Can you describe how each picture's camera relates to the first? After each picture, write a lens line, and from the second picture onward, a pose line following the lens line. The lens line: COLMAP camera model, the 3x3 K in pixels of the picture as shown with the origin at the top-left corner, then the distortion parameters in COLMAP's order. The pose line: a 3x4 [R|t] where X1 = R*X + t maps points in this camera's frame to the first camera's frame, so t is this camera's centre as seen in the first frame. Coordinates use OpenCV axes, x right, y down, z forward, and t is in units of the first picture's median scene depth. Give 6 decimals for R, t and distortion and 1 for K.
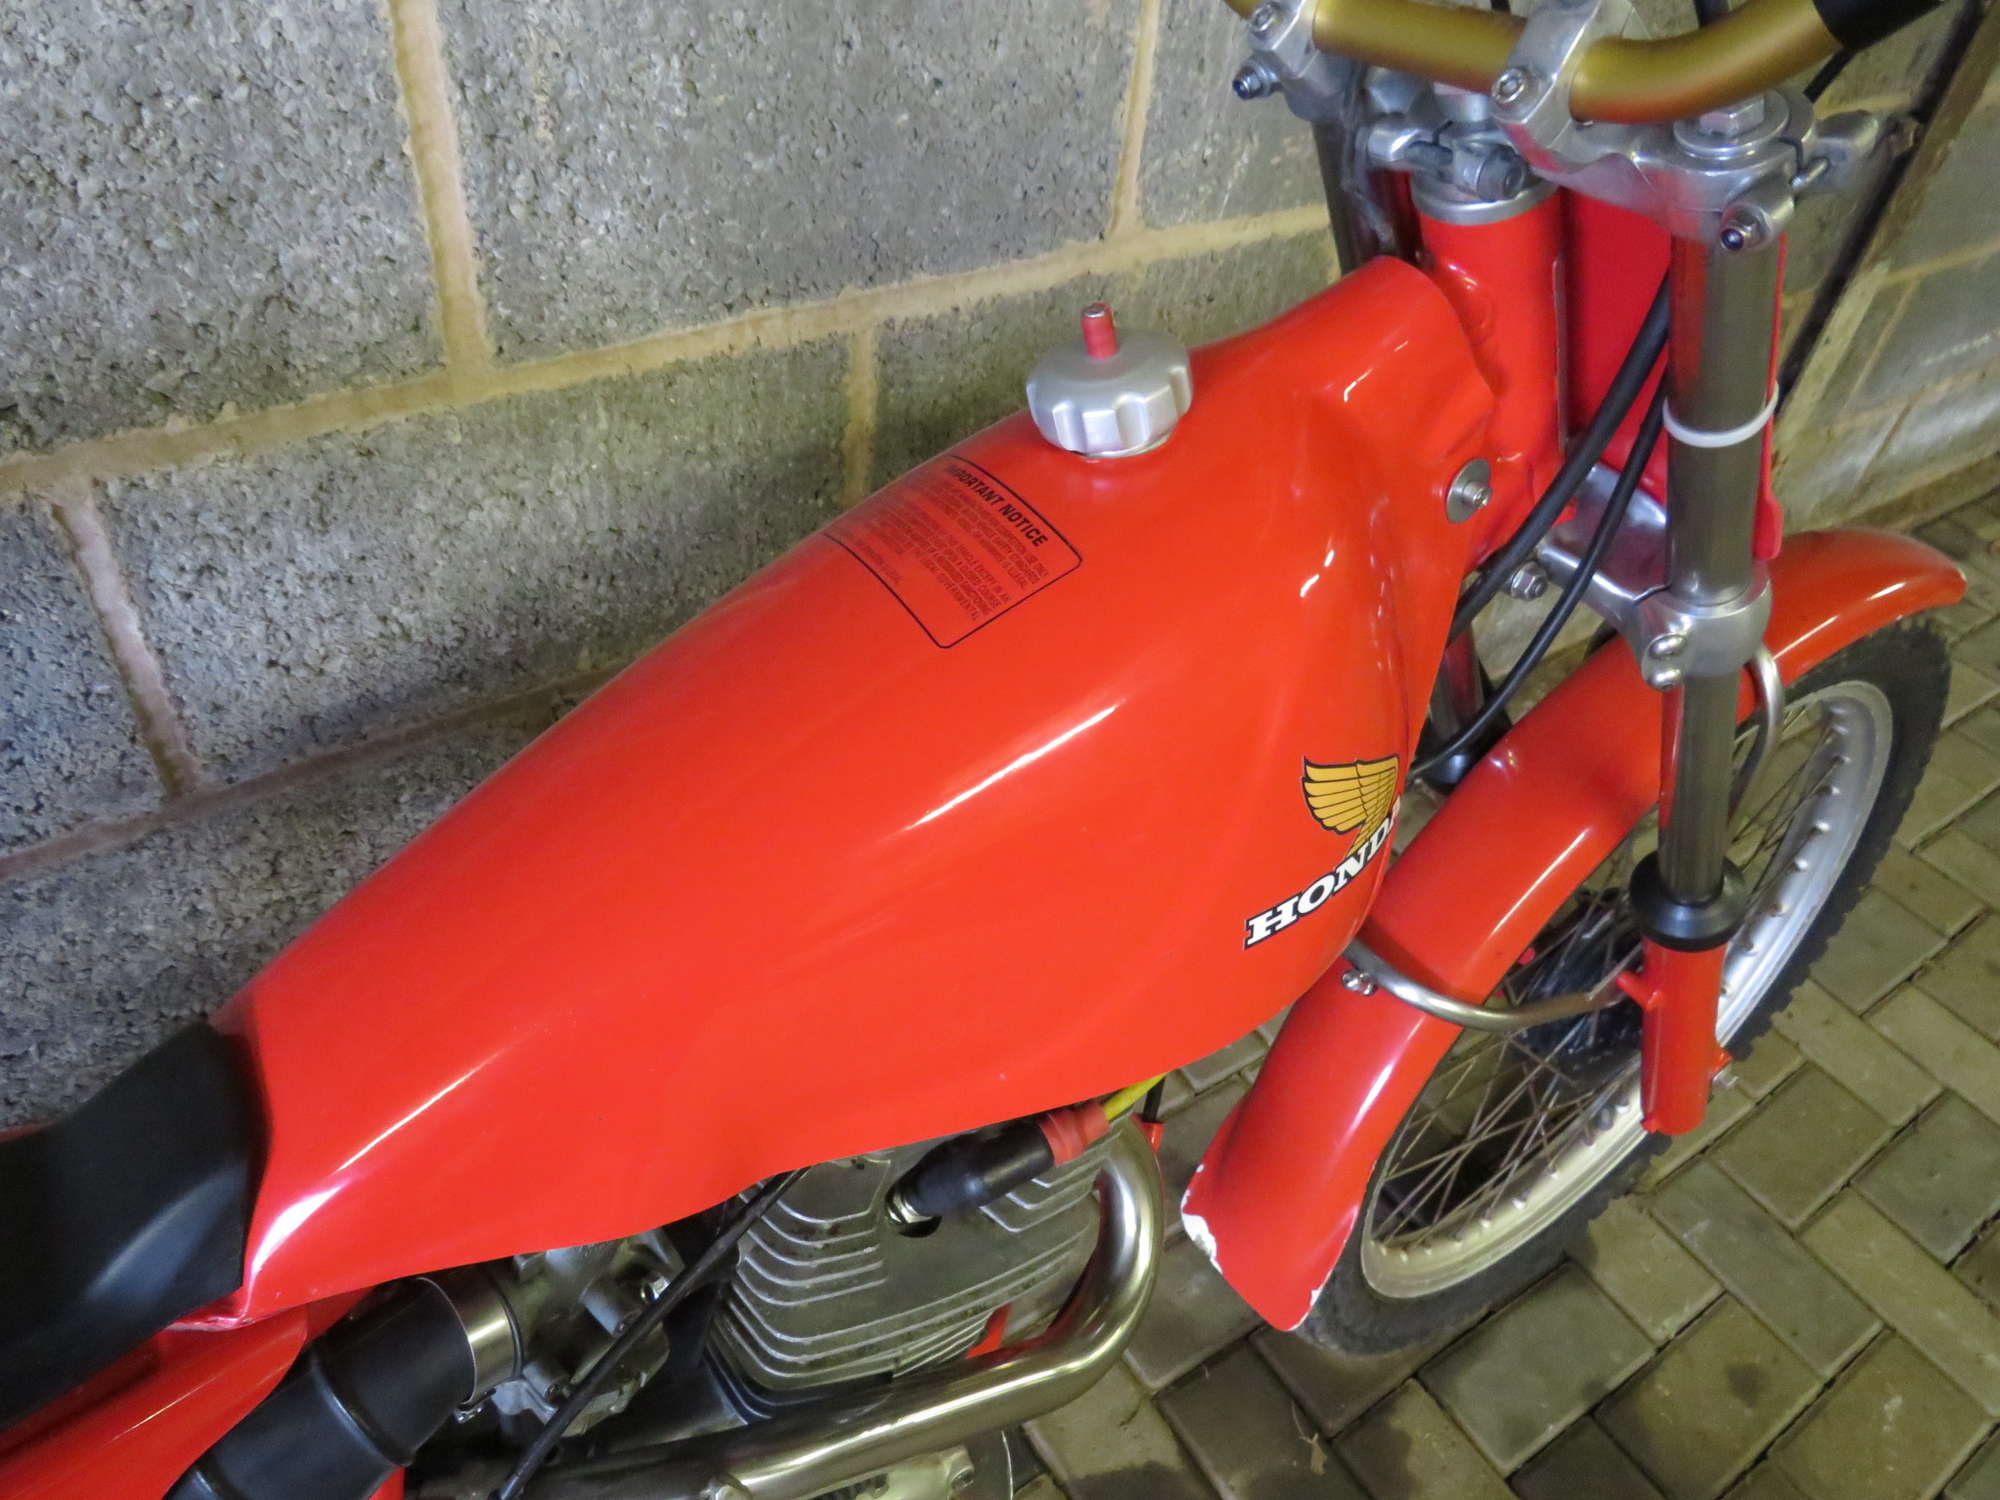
lens RADIAL K [[1410.8, 0, 997.3], [0, 1410.8, 757.1], [0, 0, 1]] dist [-0.029925, 0.004785]
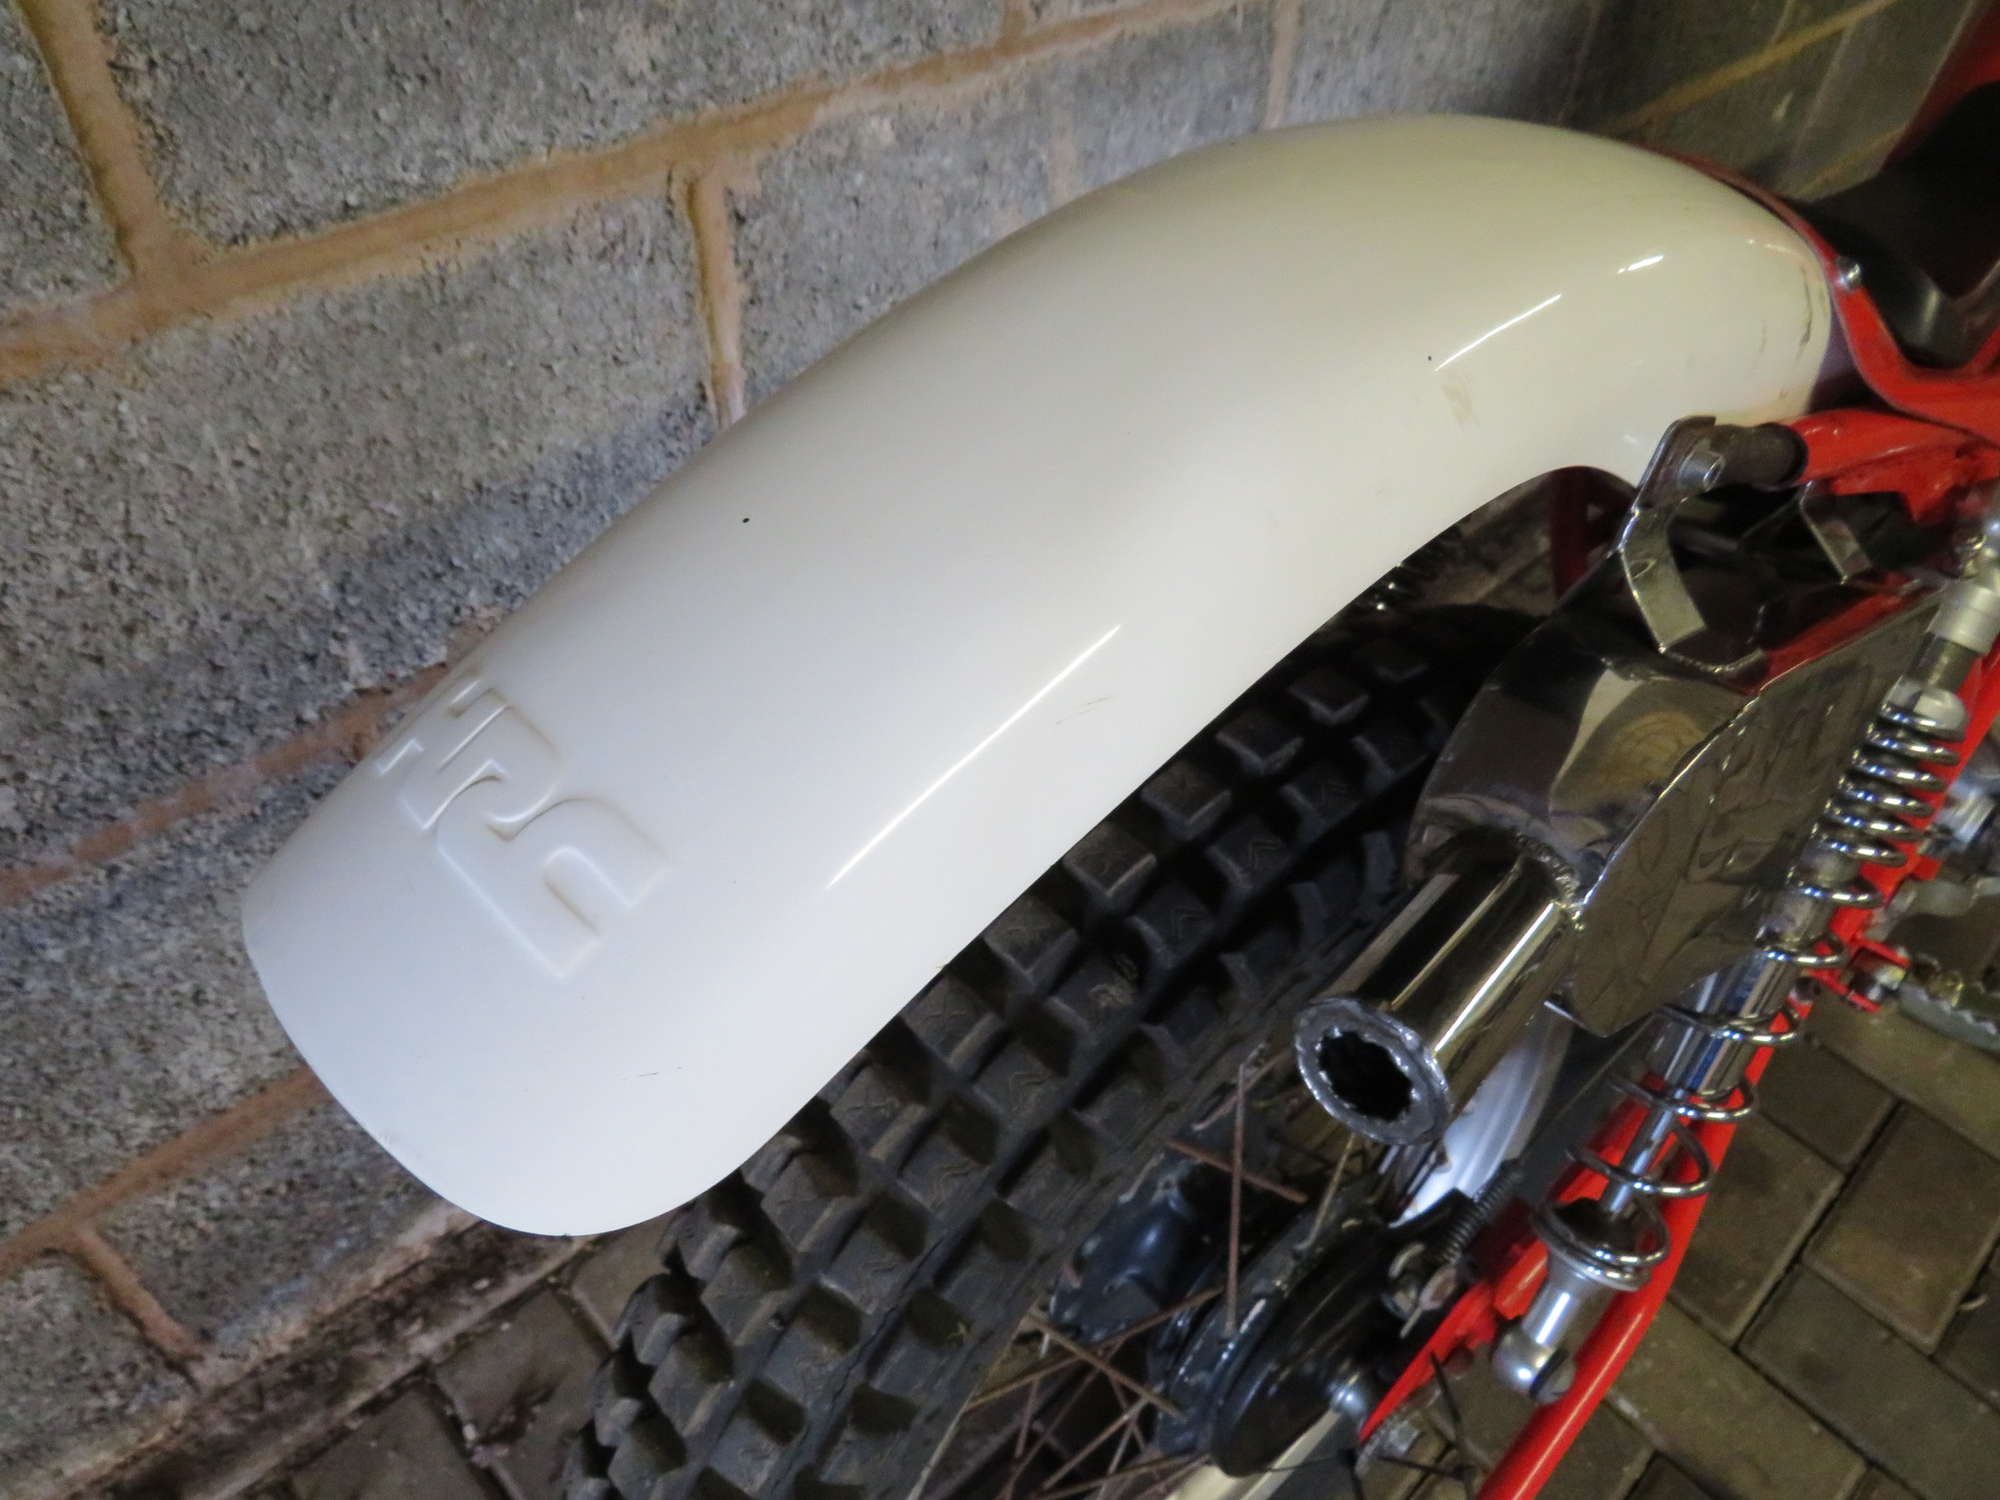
lens RADIAL K [[1410.8, 0, 992.4], [0, 1410.8, 758.8], [0, 0, 1]] dist [-0.029925, 0.004785]
pose [[0.986928, -0.153181, 0.050090, -0.918770], [0.150785, 0.987372, 0.048575, 0.341032], [-0.056899, -0.040387, 0.997563, -0.269563]]
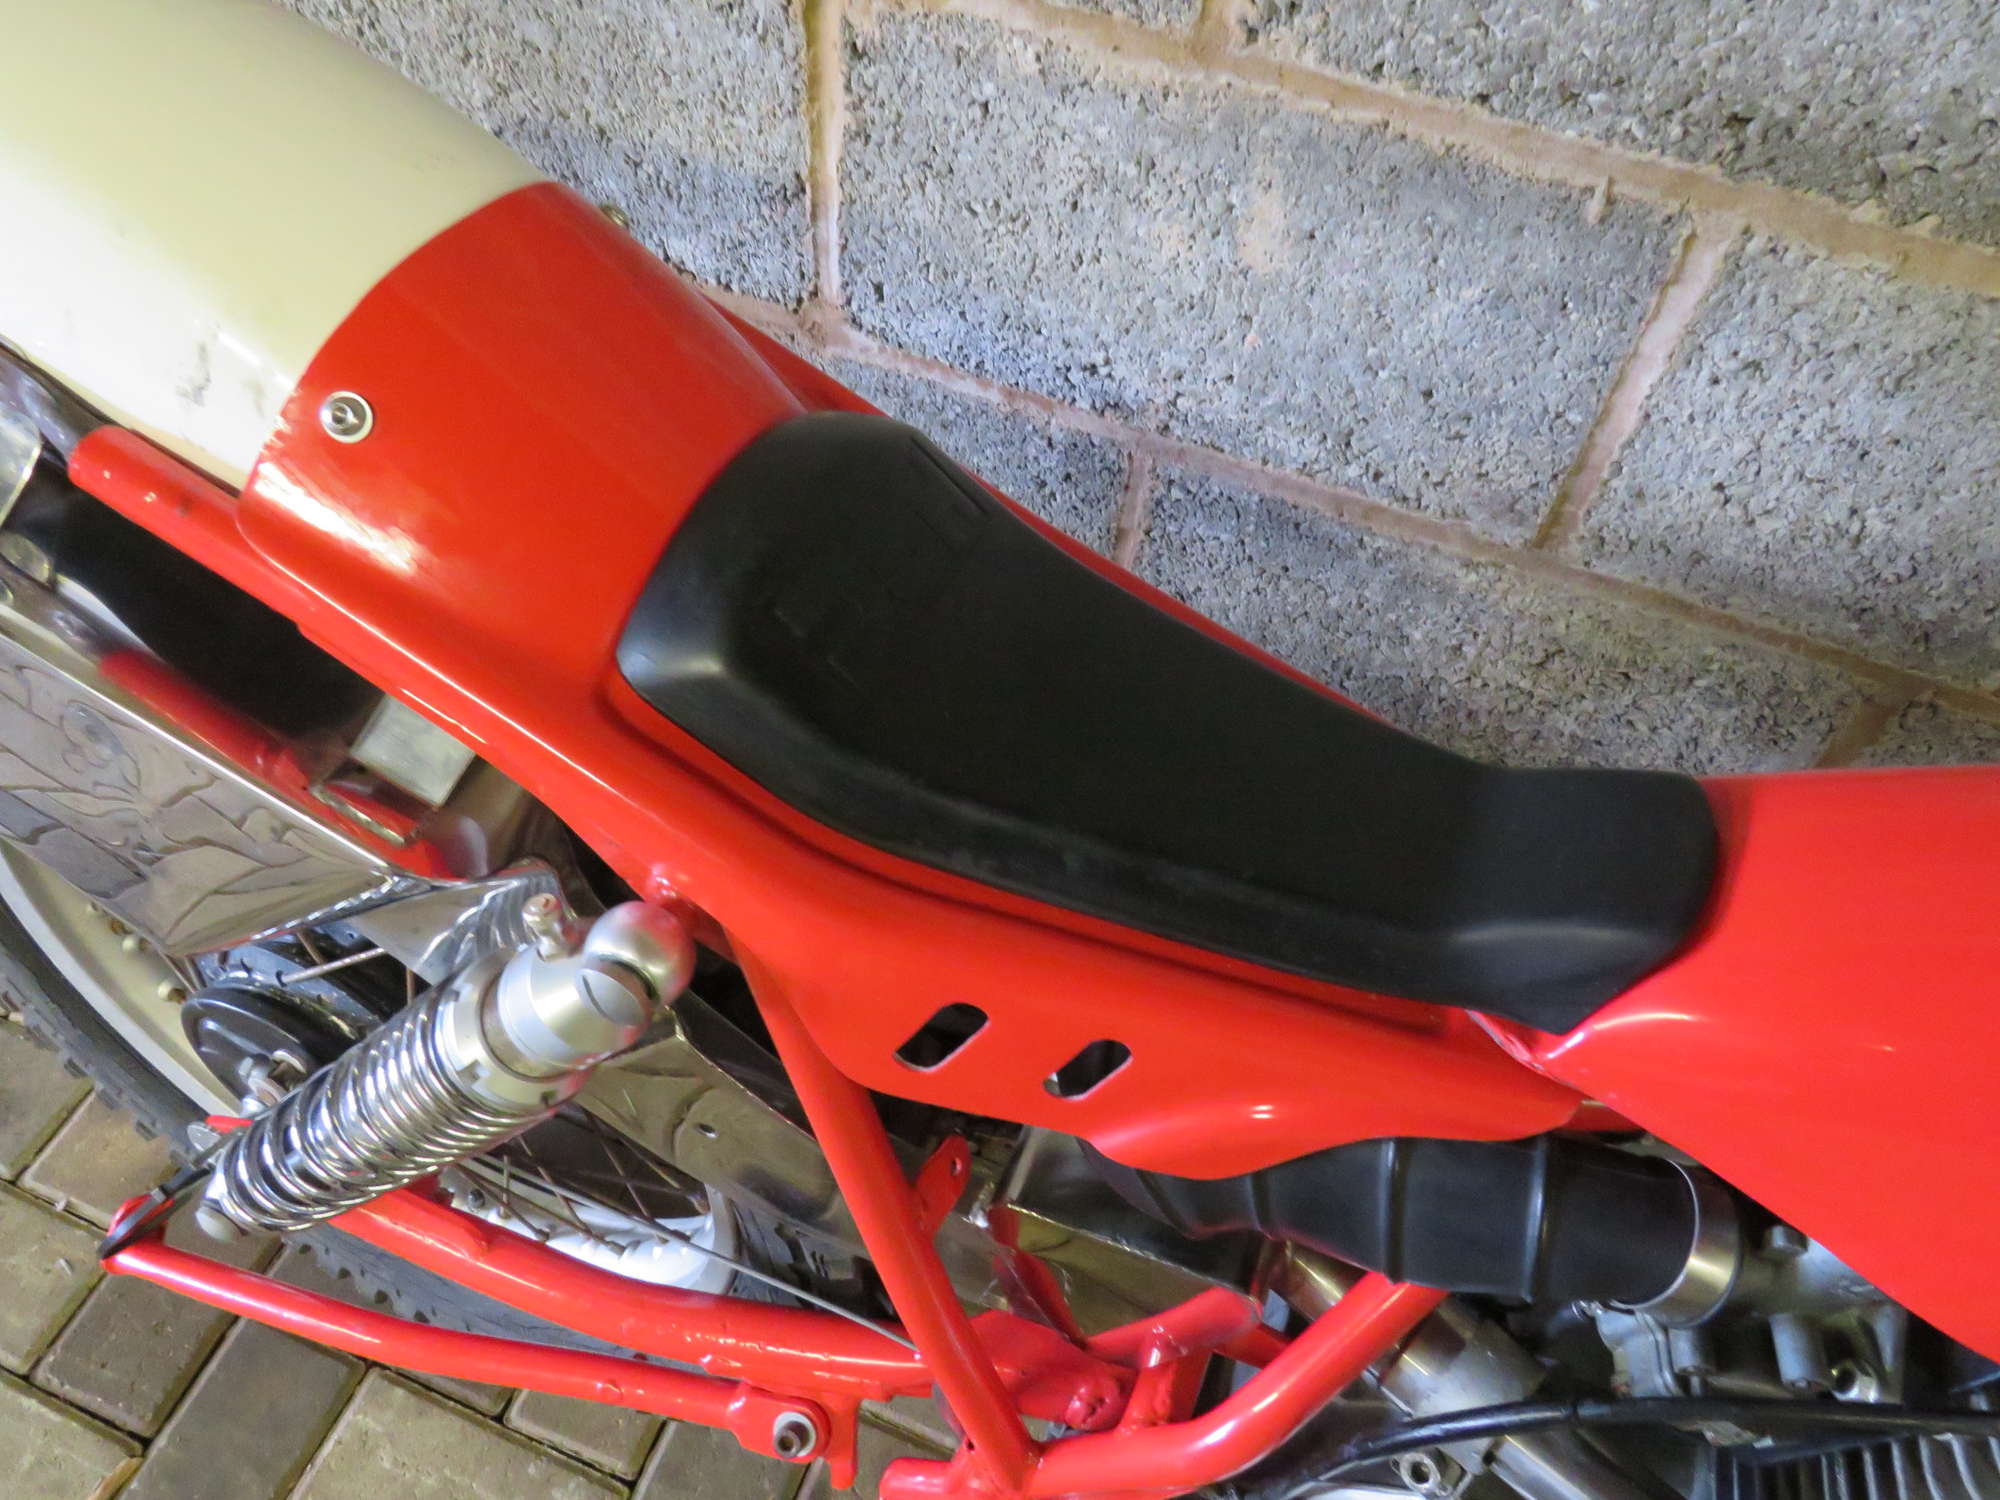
lens RADIAL K [[1410.8, 0, 998.3], [0, 1410.8, 759.2], [0, 0, 1]] dist [-0.029925, 0.004785]
pose [[0.565179, 0.613767, -0.551238, -0.162152], [-0.575501, 0.772082, 0.269608, 0.093813], [0.591077, 0.164861, 0.789588, 0.018167]]
